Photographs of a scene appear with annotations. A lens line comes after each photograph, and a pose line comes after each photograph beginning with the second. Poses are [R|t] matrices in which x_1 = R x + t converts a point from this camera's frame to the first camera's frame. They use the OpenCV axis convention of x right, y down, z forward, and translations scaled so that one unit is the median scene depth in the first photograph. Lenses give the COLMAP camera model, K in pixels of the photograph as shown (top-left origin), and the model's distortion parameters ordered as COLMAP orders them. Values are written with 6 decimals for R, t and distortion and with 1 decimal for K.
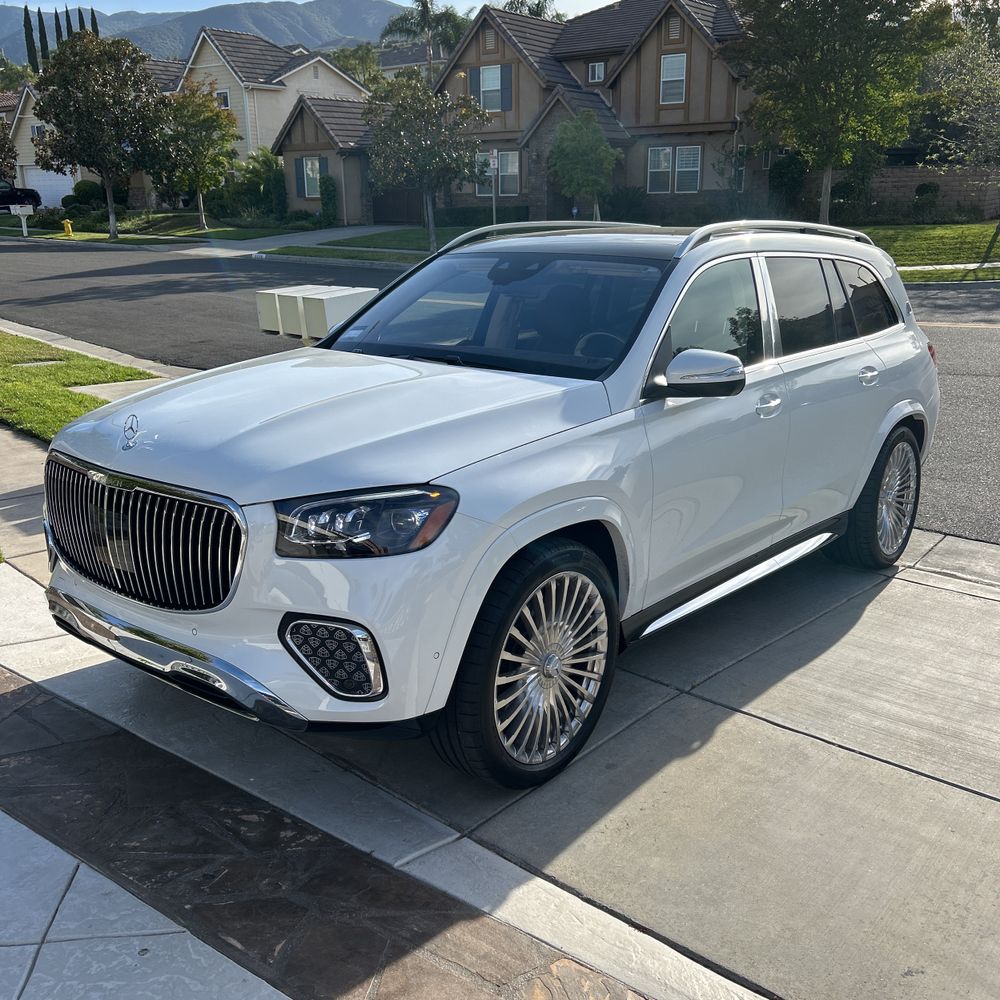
lens RADIAL K [[1008.5, 0, 501.3], [0, 1008.5, 514.7], [0, 0, 1]] dist [0.003994, 0.022314]
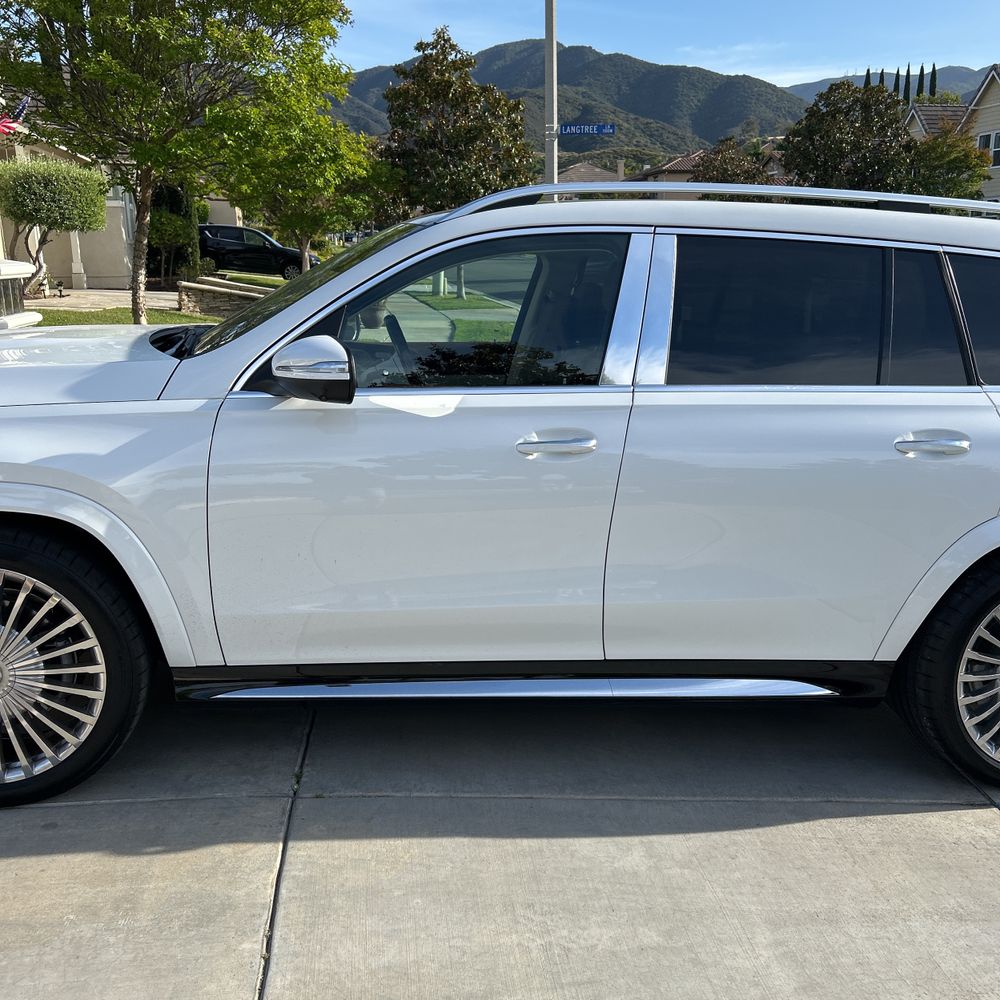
lens RADIAL K [[1017.5, 0, 499.3], [0, 1017.5, 502.0], [0, 0, 1]] dist [0.024076, -0.016521]
pose [[0.730292, 0.167511, -0.662279, 0.083783], [-0.209528, 0.977668, 0.016238, -0.008850], [0.650209, 0.126907, 0.749081, 0.056740]]
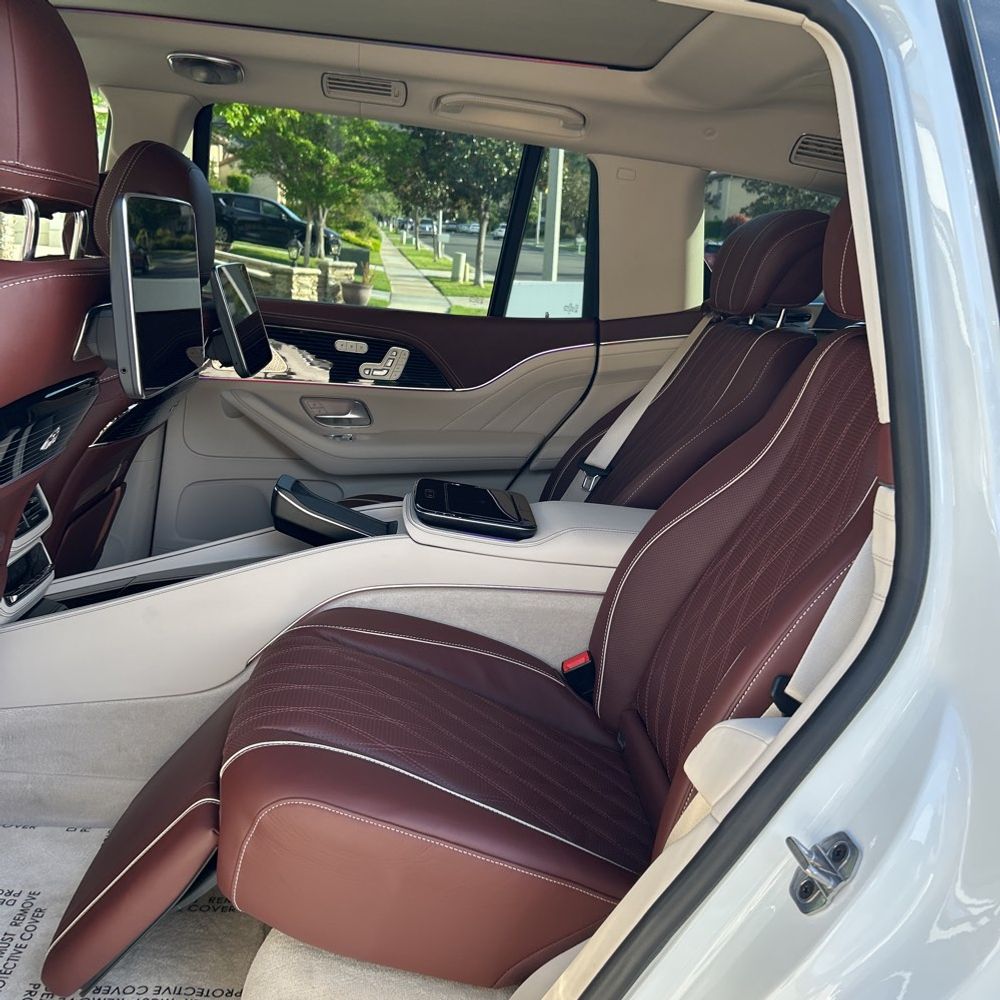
lens RADIAL K [[1009.3, 0, 506.5], [0, 1009.3, 491.3], [0, 0, 1]] dist [0.091075, -0.179781]
pose [[0.687434, 0.214192, -0.693943, 0.059202], [-0.280009, 0.959812, 0.018873, -0.023380], [0.670097, 0.181336, 0.719783, 0.128108]]
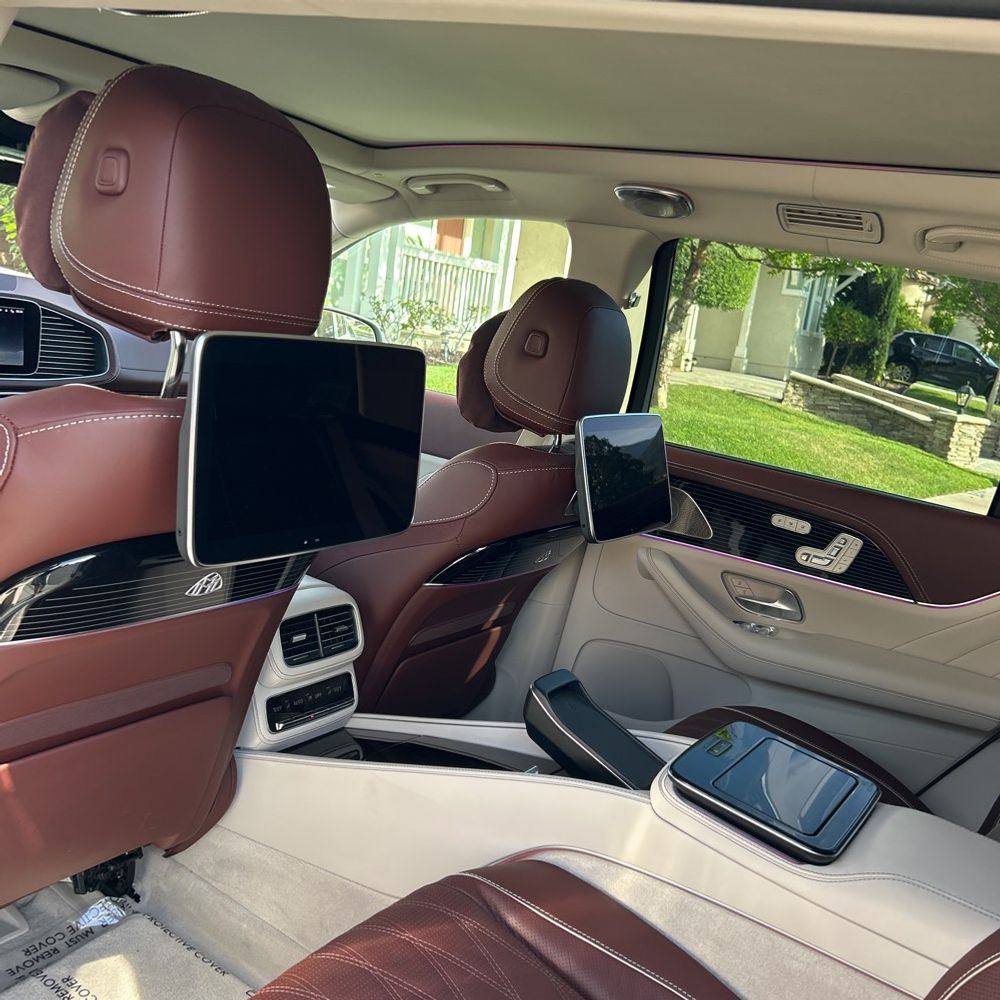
lens RADIAL K [[1015.0, 0, 494.2], [0, 1015.0, 500.9], [0, 0, 1]] dist [0.033782, -0.031431]
pose [[0.094583, 0.202559, -0.974692, 0.055624], [-0.429626, 0.891519, 0.143584, -0.030236], [0.898040, 0.405172, 0.171347, 0.142707]]
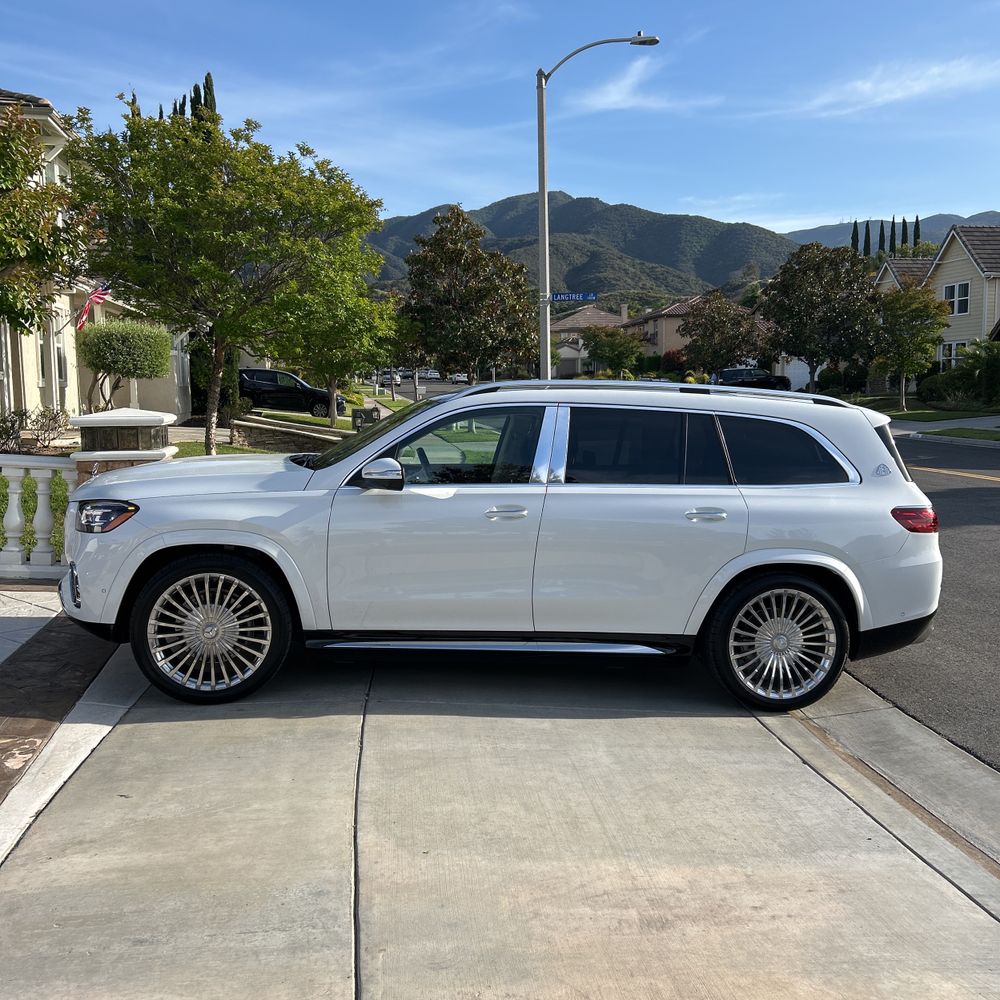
lens RADIAL K [[1011.5, 0, 505.9], [0, 1011.5, 486.5], [0, 0, 1]] dist [0.120069, -0.257254]
pose [[0.726077, 0.070089, -0.684032, 0.140193], [-0.208555, 0.970379, -0.121945, 0.002230], [0.655223, 0.231199, 0.719187, 0.005658]]
